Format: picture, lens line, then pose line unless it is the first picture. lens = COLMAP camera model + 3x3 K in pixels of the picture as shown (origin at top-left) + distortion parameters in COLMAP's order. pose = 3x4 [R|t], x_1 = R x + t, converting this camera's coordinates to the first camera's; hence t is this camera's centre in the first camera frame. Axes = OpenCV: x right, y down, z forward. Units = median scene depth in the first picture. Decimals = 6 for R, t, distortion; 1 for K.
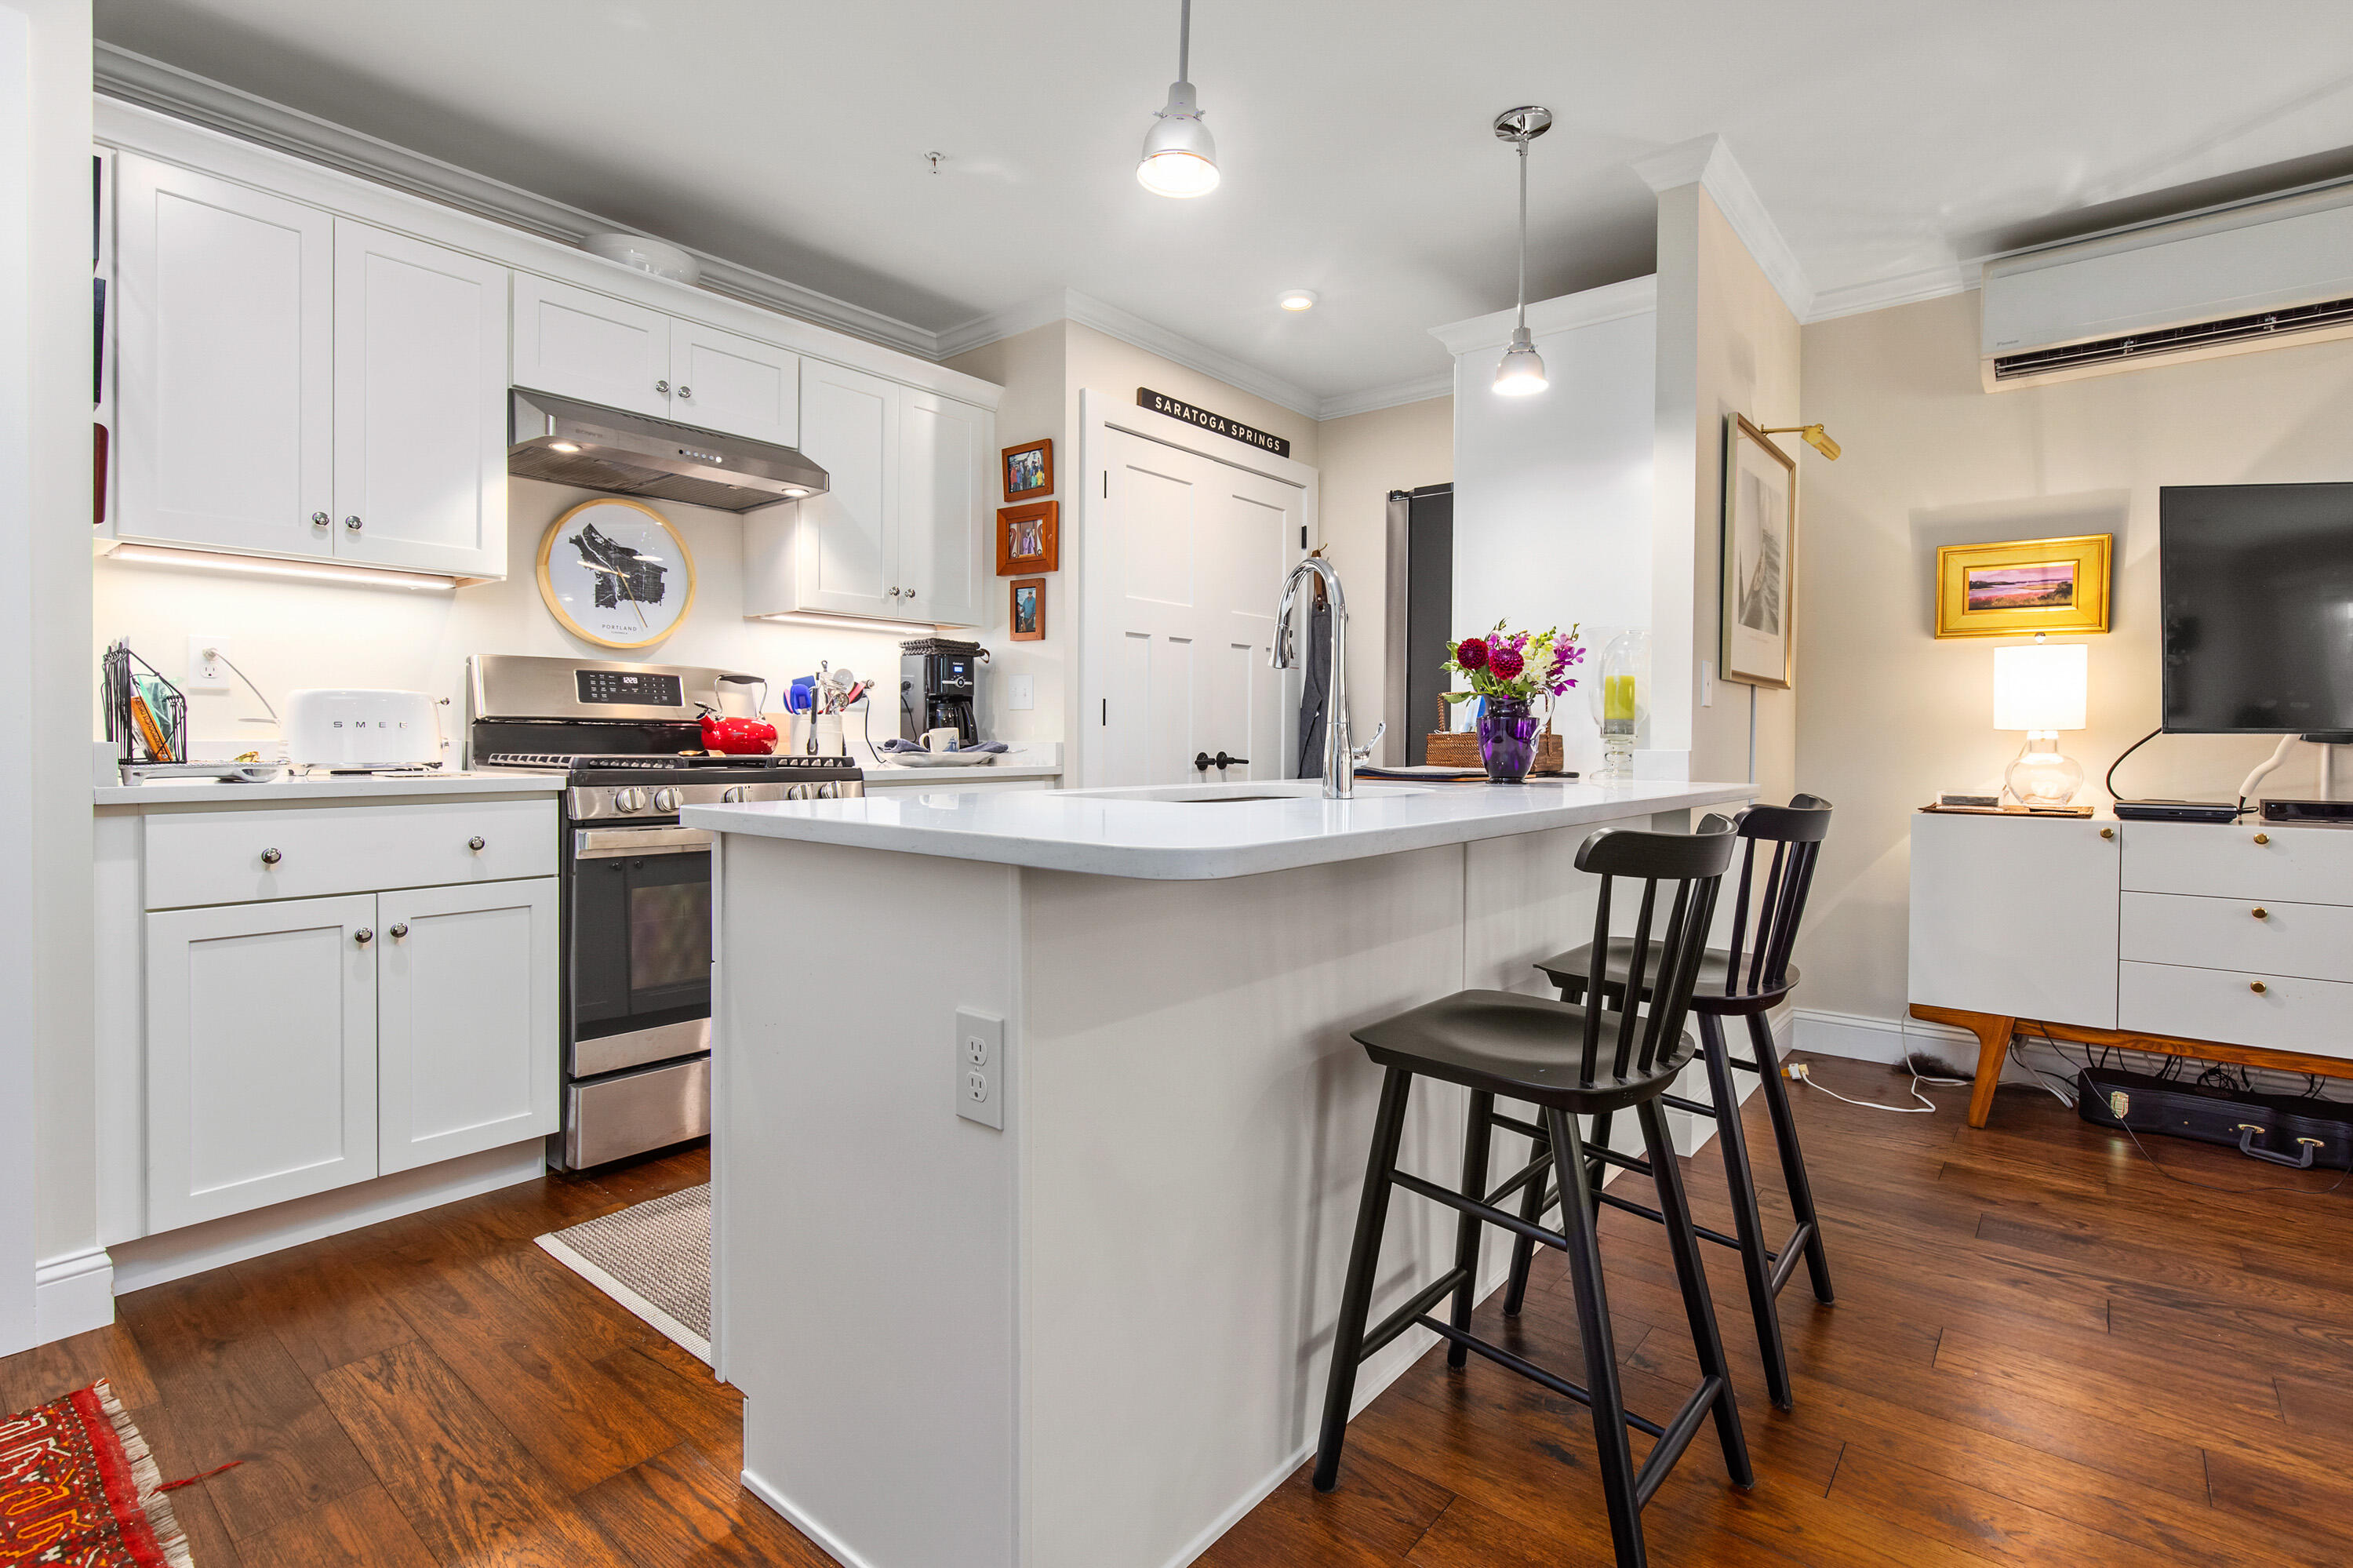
lens RADIAL K [[1112.4, 0, 1179.1], [0, 1112.4, 754.9], [0, 0, 1]] dist [-0.006676, 0.002869]
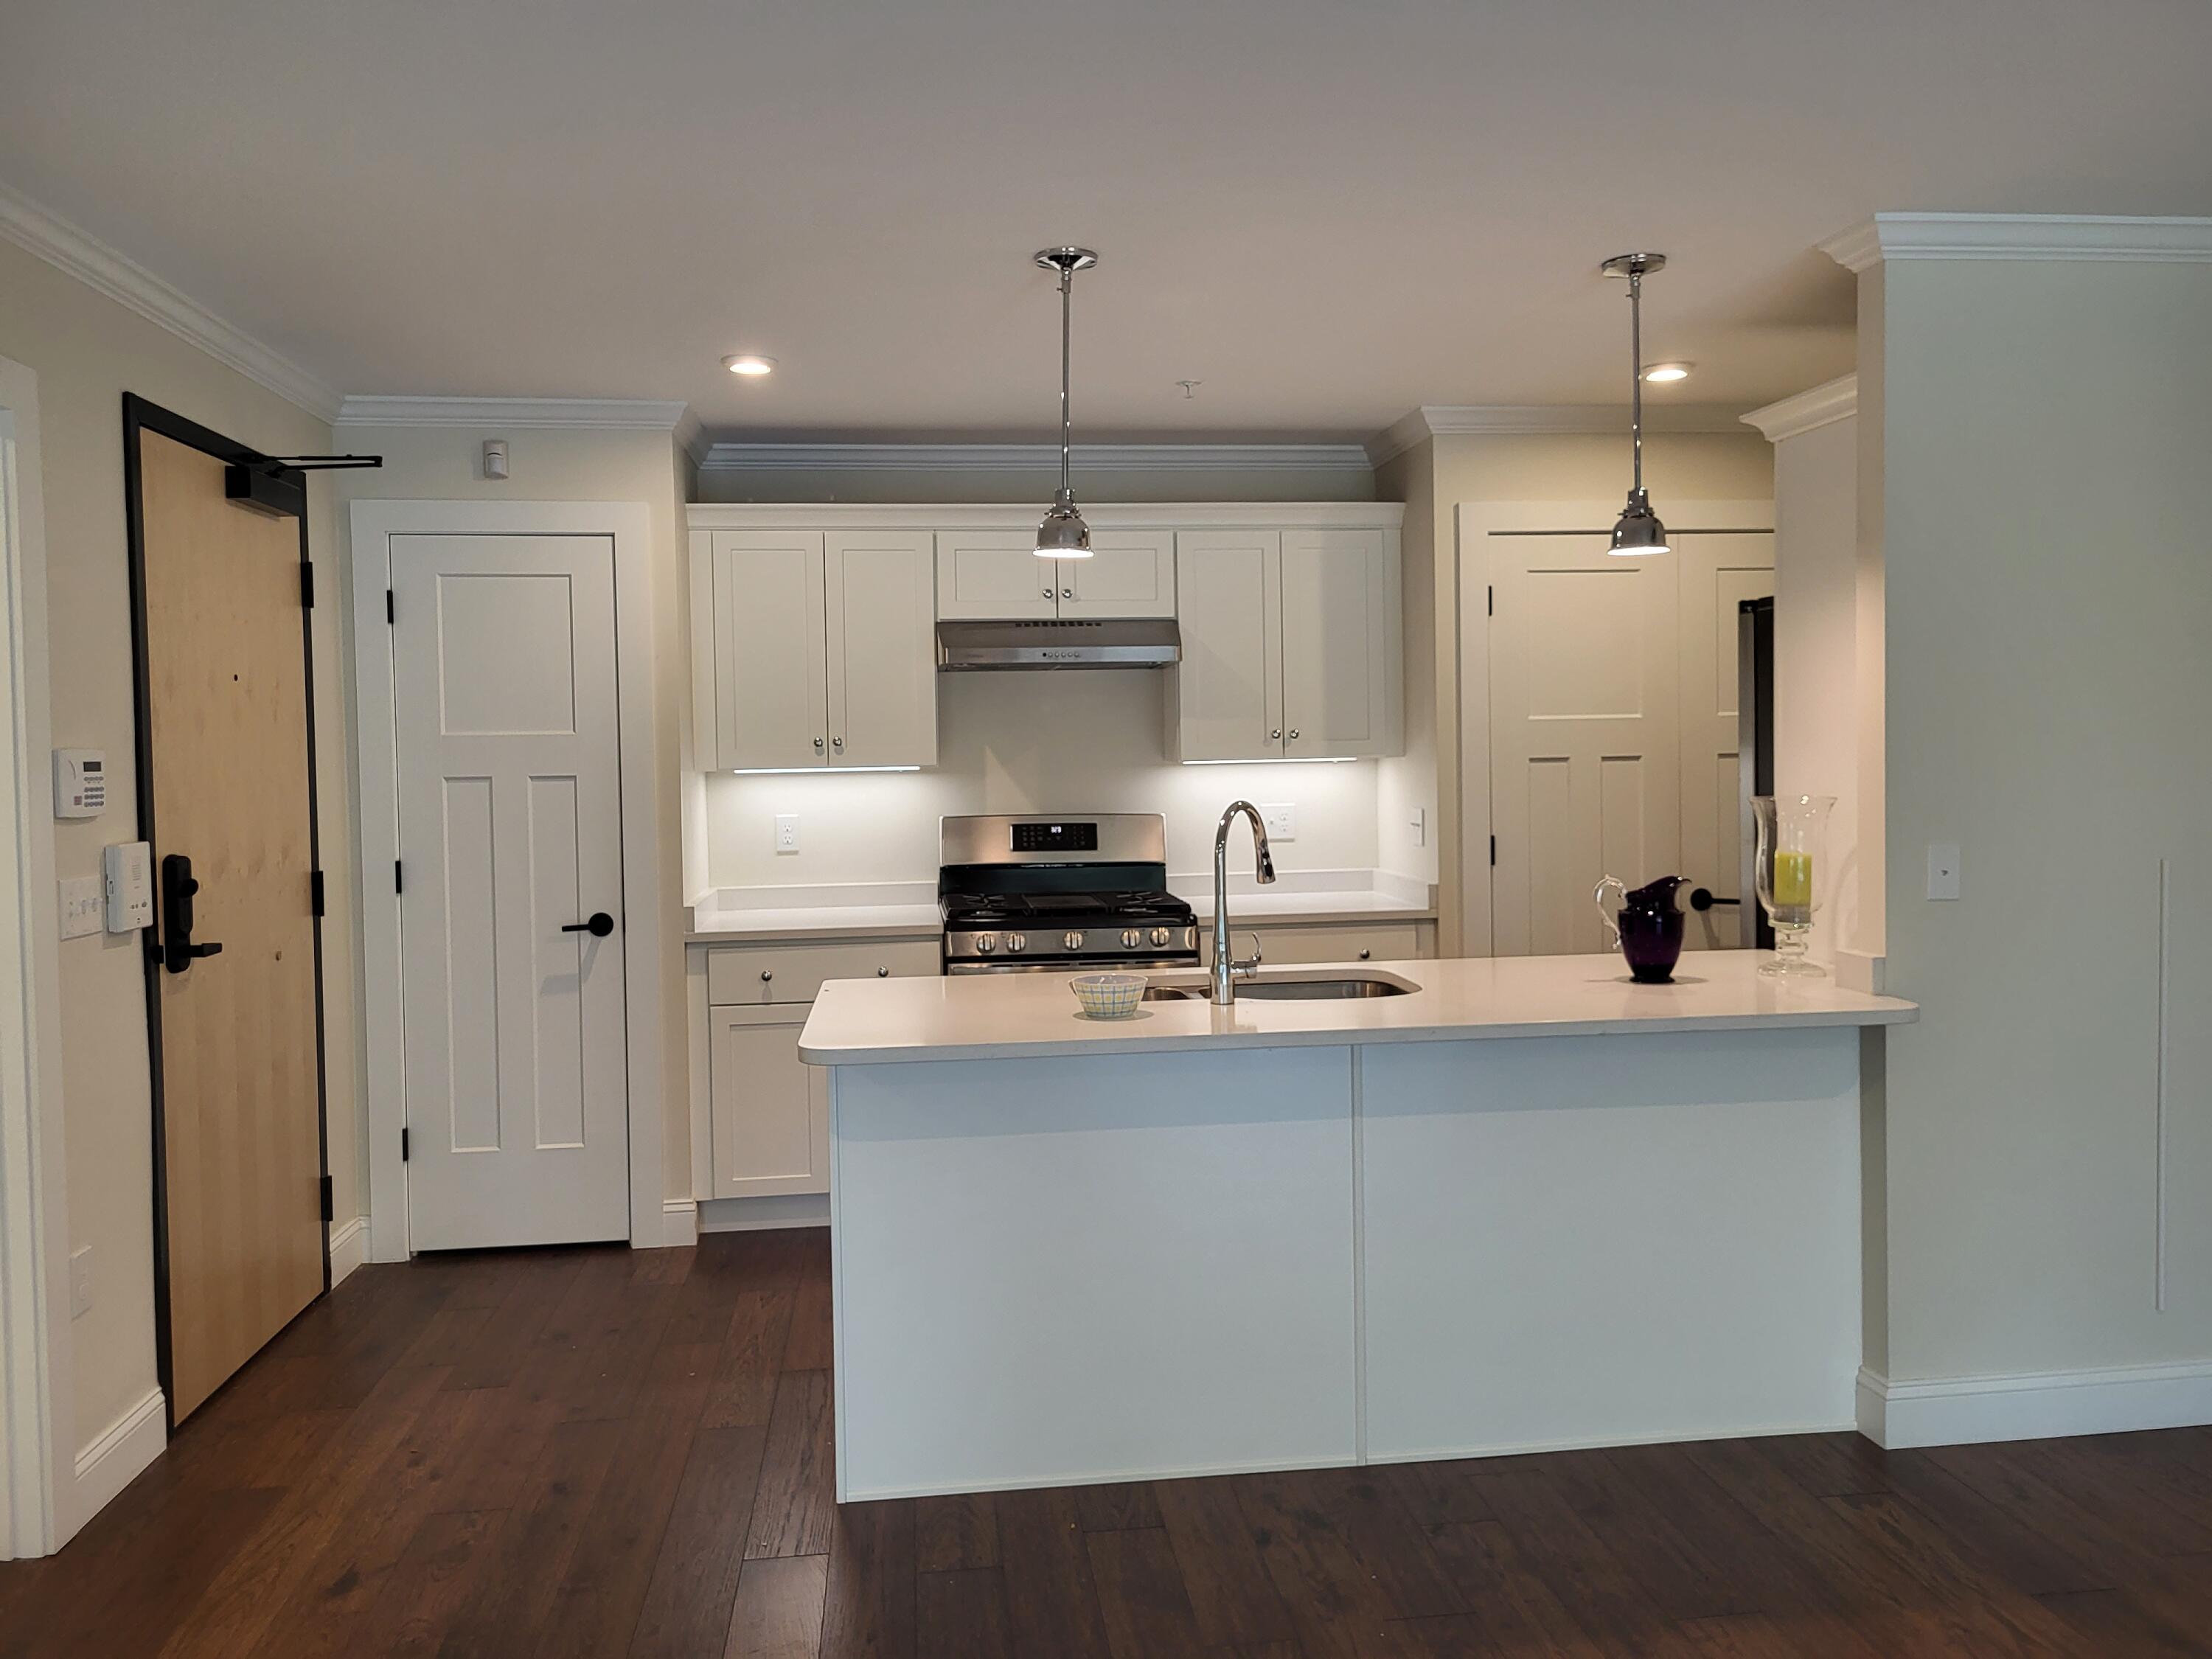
lens RADIAL K [[1671.9, 0, 1119.7], [0, 1671.9, 808.0], [0, 0, 1]] dist [0.045105, -0.018594]
pose [[0.726762, 0.004834, -0.686873, 0.920094], [0.013399, 0.999685, 0.021213, -0.149132], [0.686759, -0.024621, 0.726468, -0.298444]]
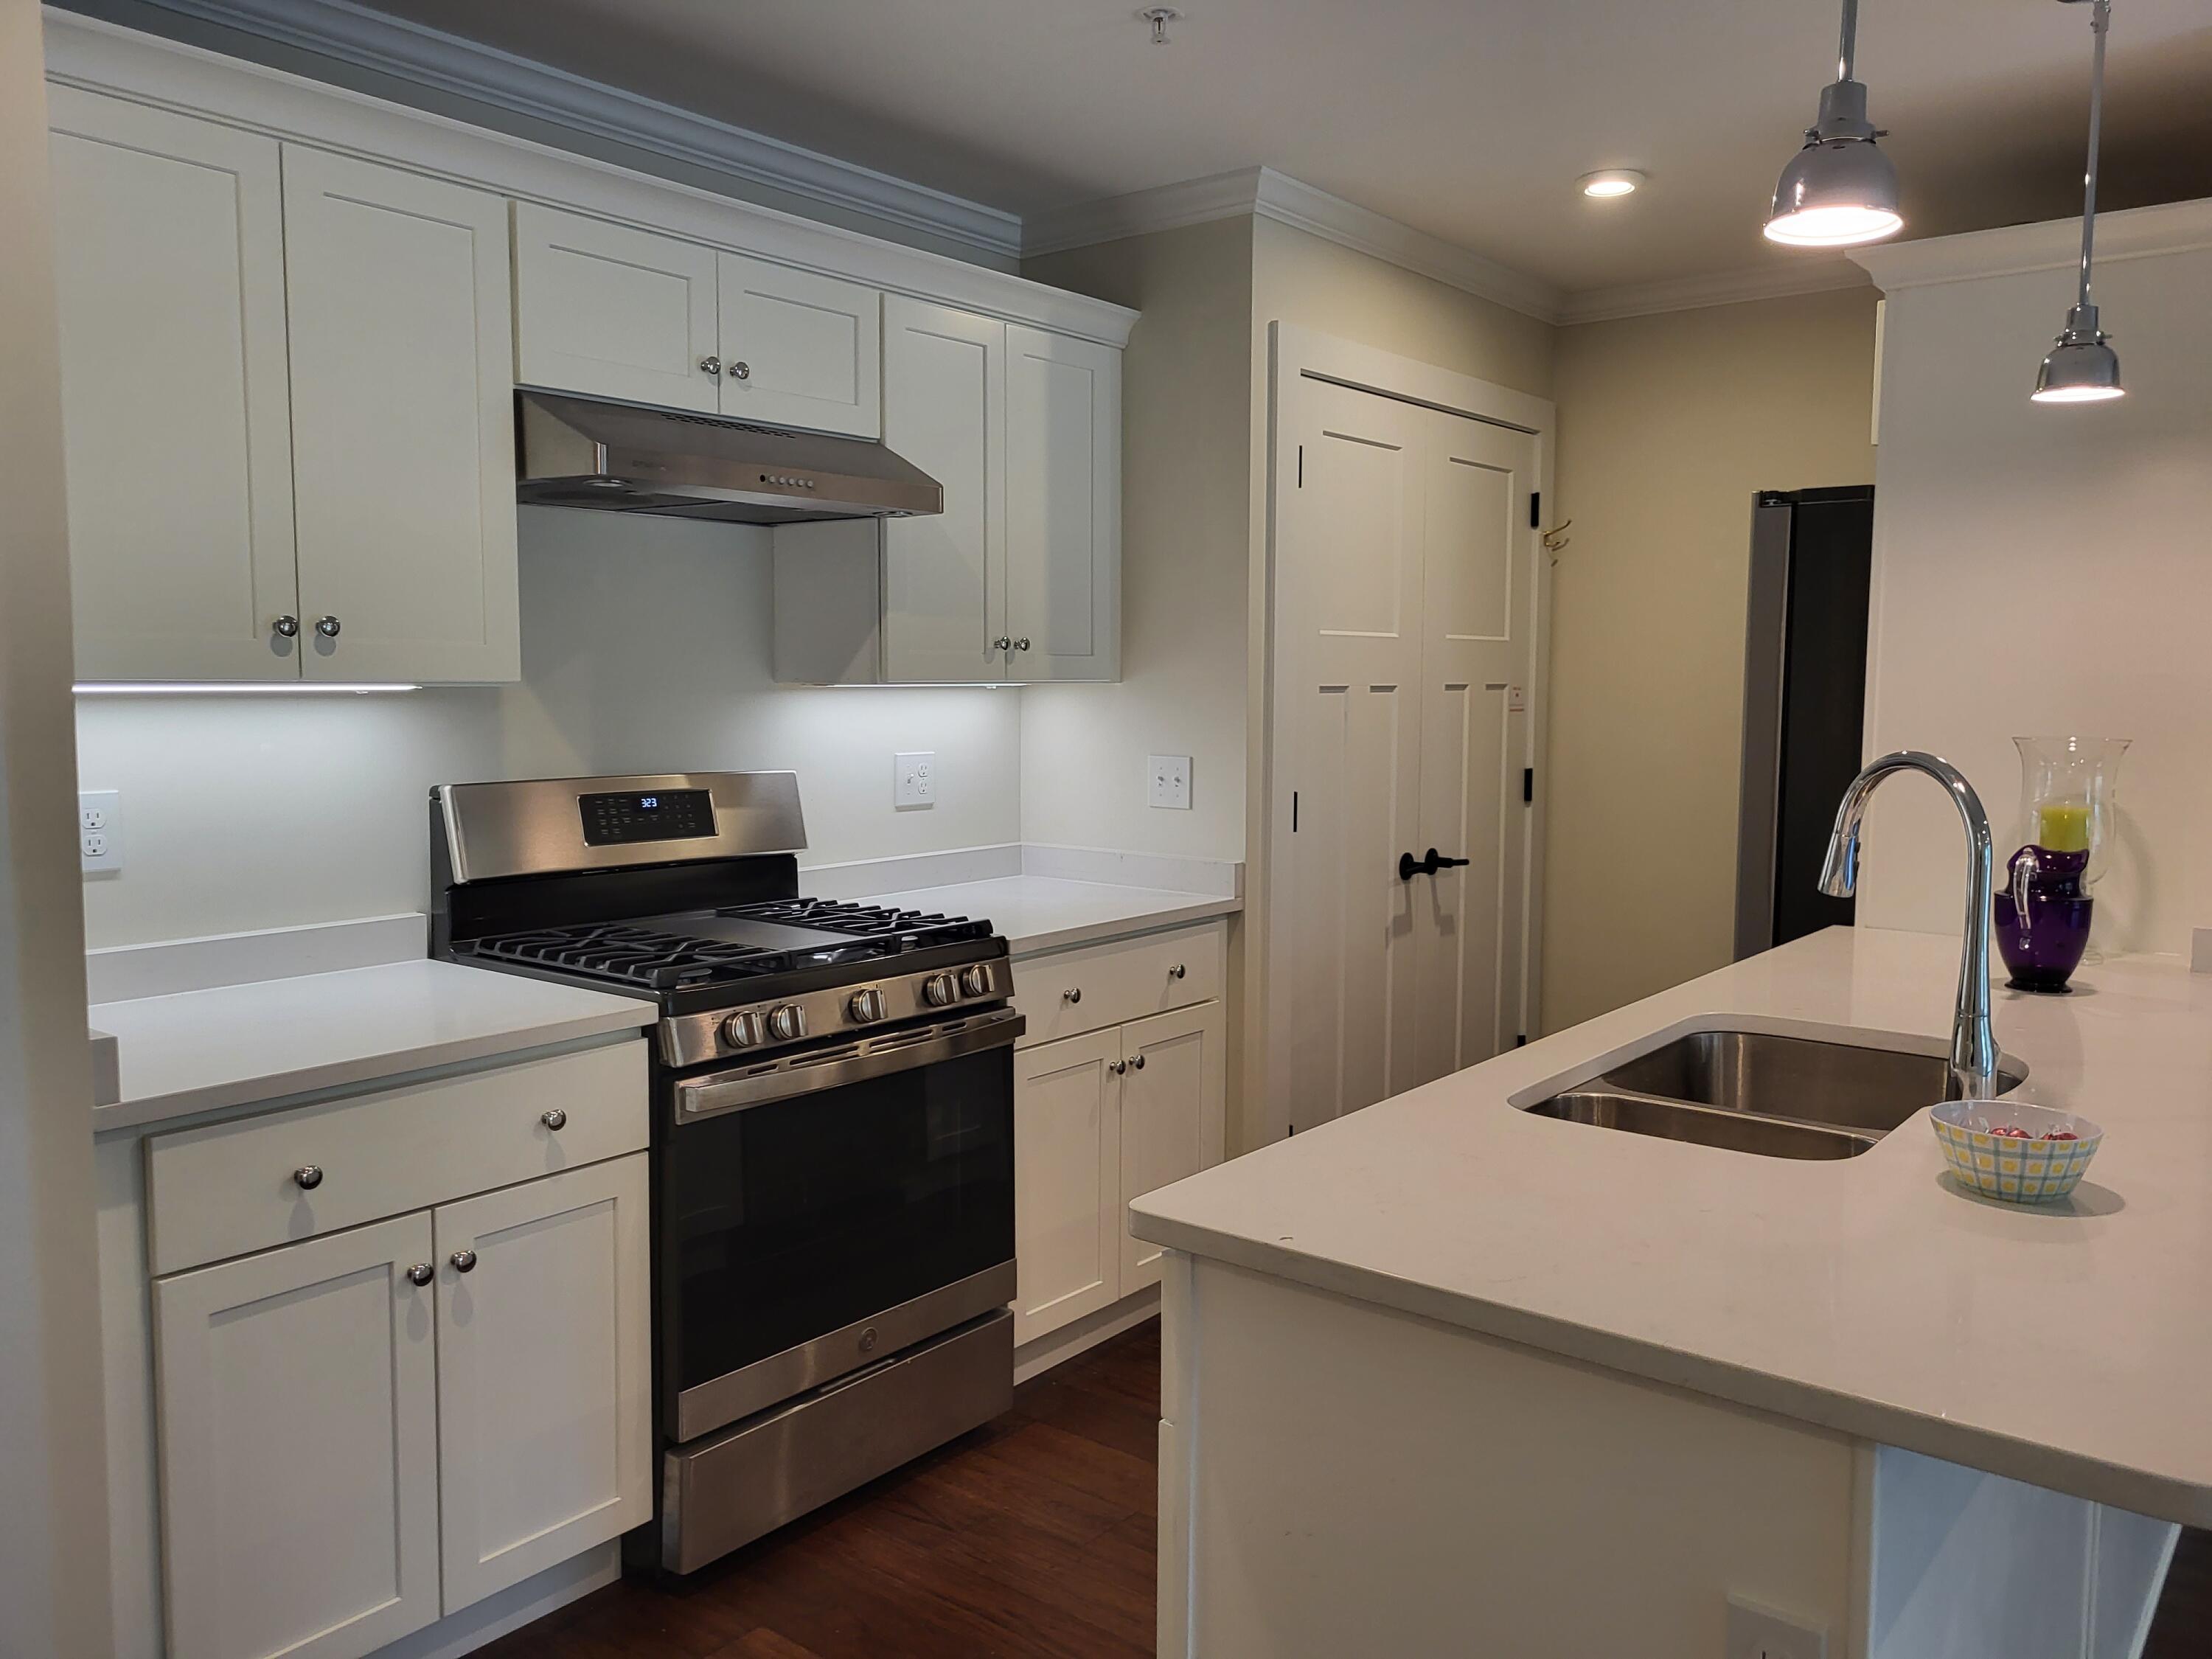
lens RADIAL K [[1671.9, 0, 1111.2], [0, 1671.9, 826.0], [0, 0, 1]] dist [0.045105, -0.018594]
pose [[0.999845, -0.003318, 0.017263, -0.274002], [0.001948, 0.996893, 0.078739, -0.153914], [-0.017471, -0.078694, 0.996746, -0.003393]]
